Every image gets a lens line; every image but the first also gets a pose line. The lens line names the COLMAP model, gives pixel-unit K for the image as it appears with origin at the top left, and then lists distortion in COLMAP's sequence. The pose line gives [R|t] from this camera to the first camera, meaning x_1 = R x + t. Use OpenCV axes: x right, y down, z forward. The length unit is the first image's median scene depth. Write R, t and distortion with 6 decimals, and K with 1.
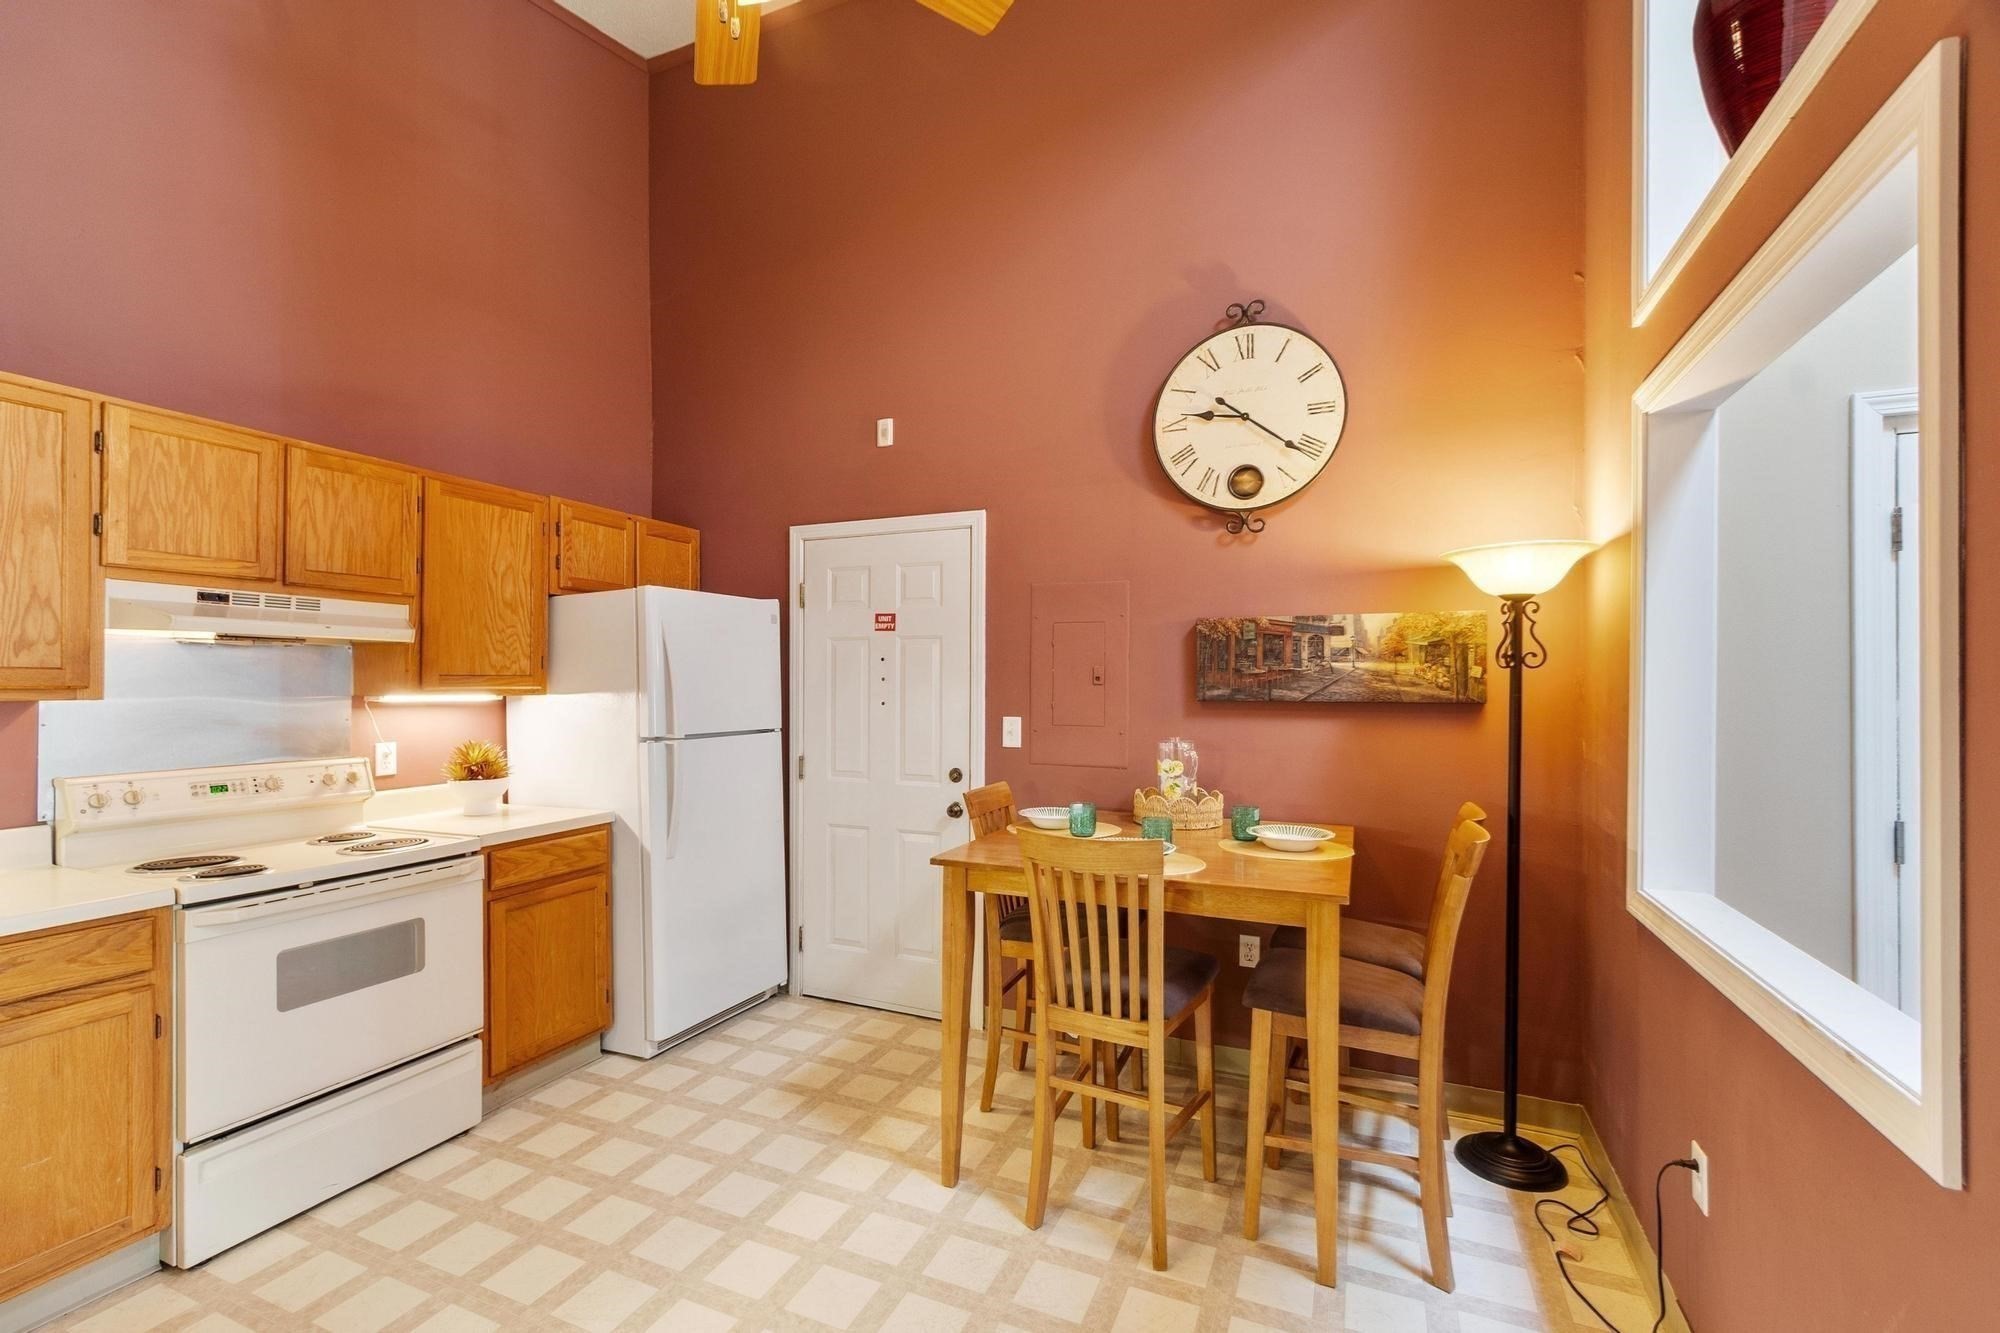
lens RADIAL K [[876.2, 0, 974.0], [0, 876.2, 683.2], [0, 0, 1]] dist [0.002597, 0.000152]
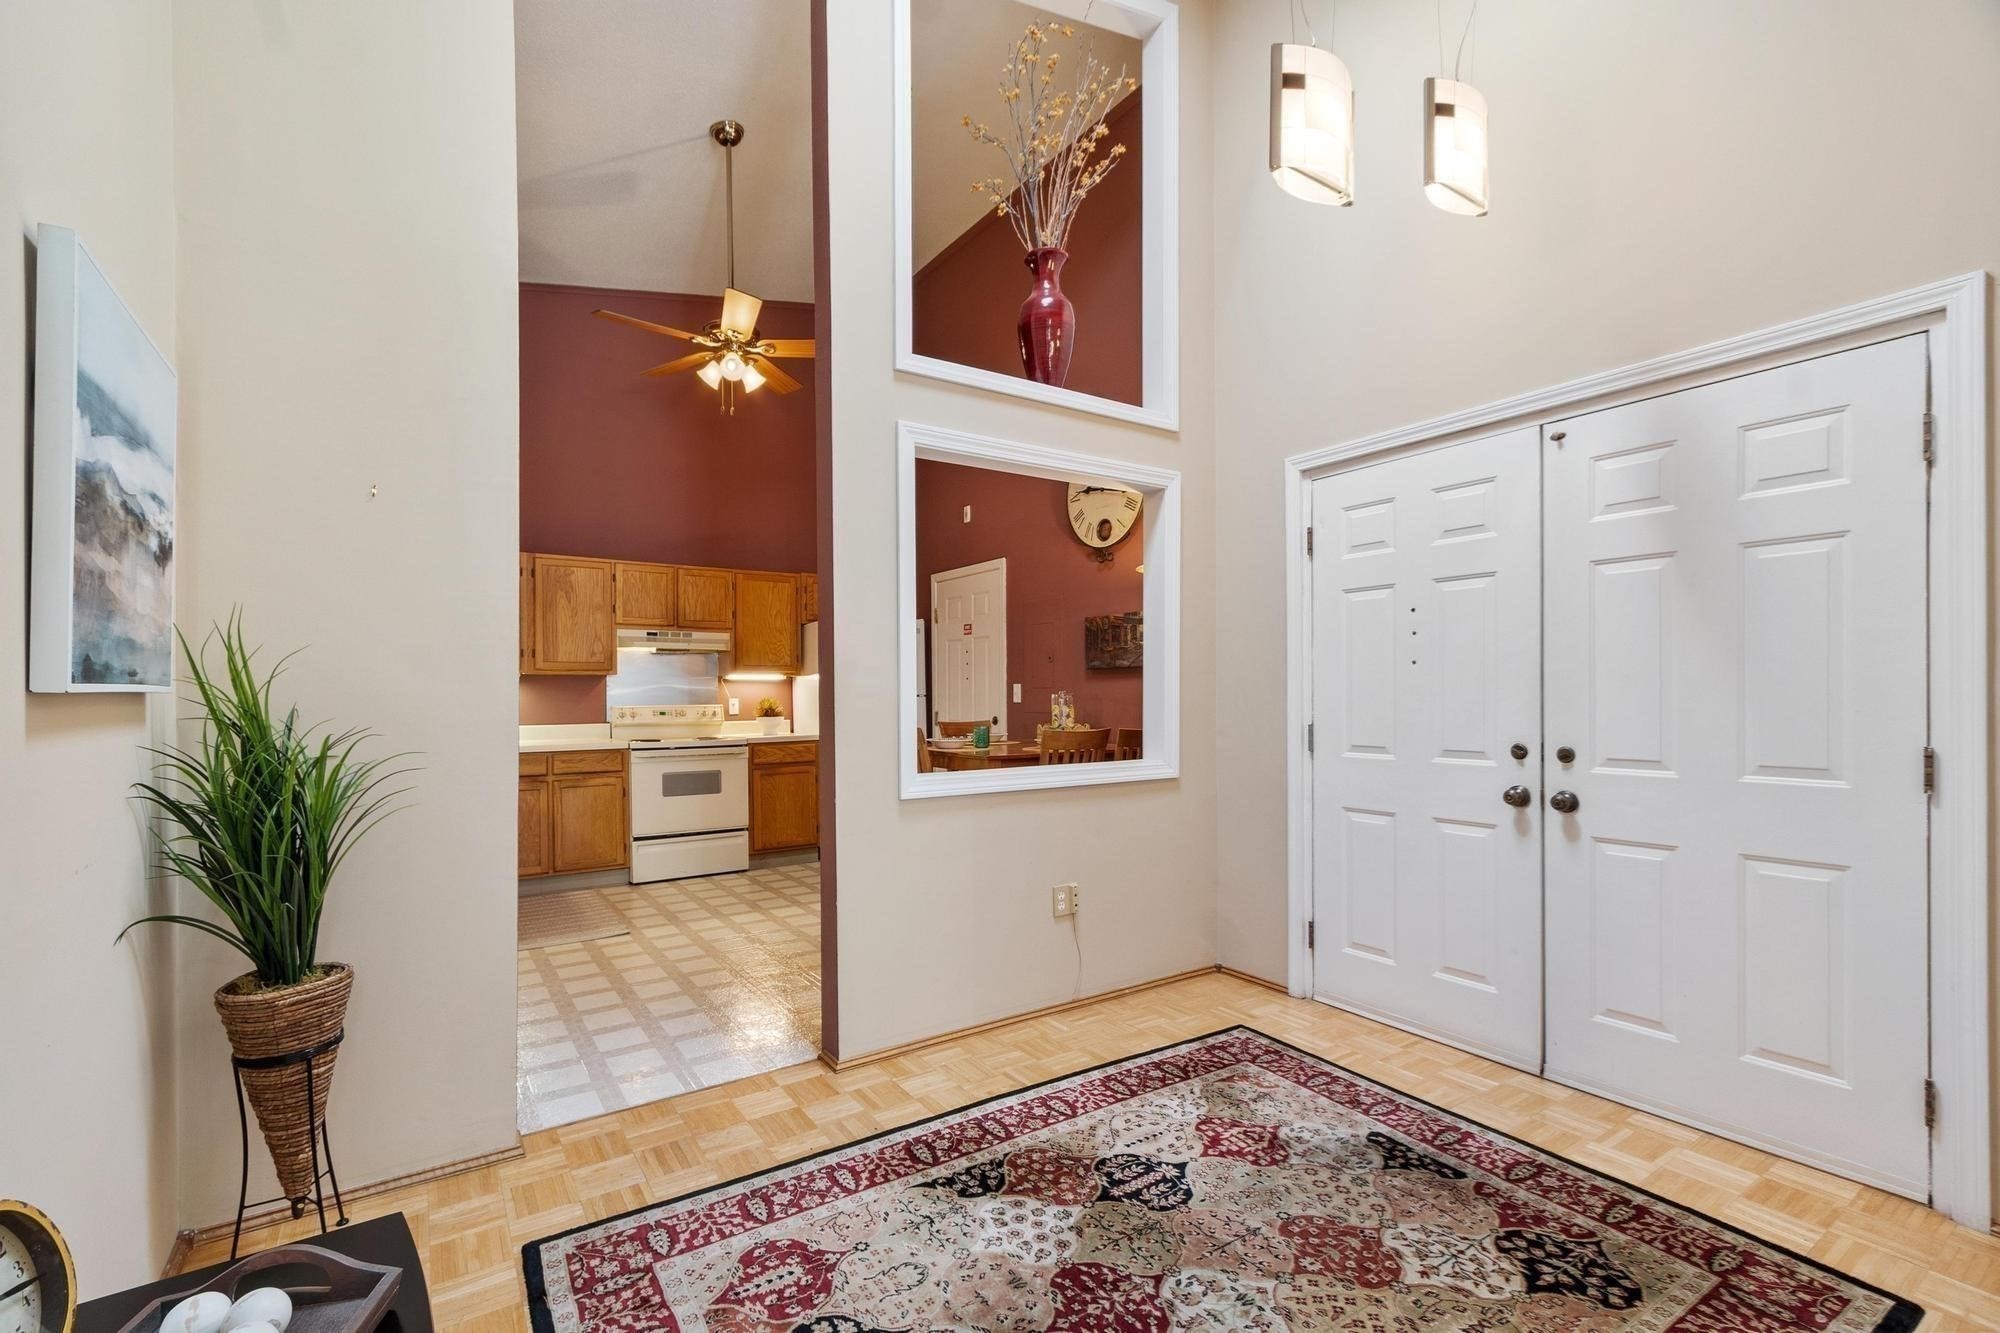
lens RADIAL K [[876.2, 0, 973.9], [0, 876.2, 696.7], [0, 0, 1]] dist [0.002597, 0.000152]
pose [[0.839851, -0.008057, -0.542757, 1.041446], [0.010043, 0.999949, 0.000697, 0.073264], [0.542724, -0.006037, 0.839889, -0.494371]]
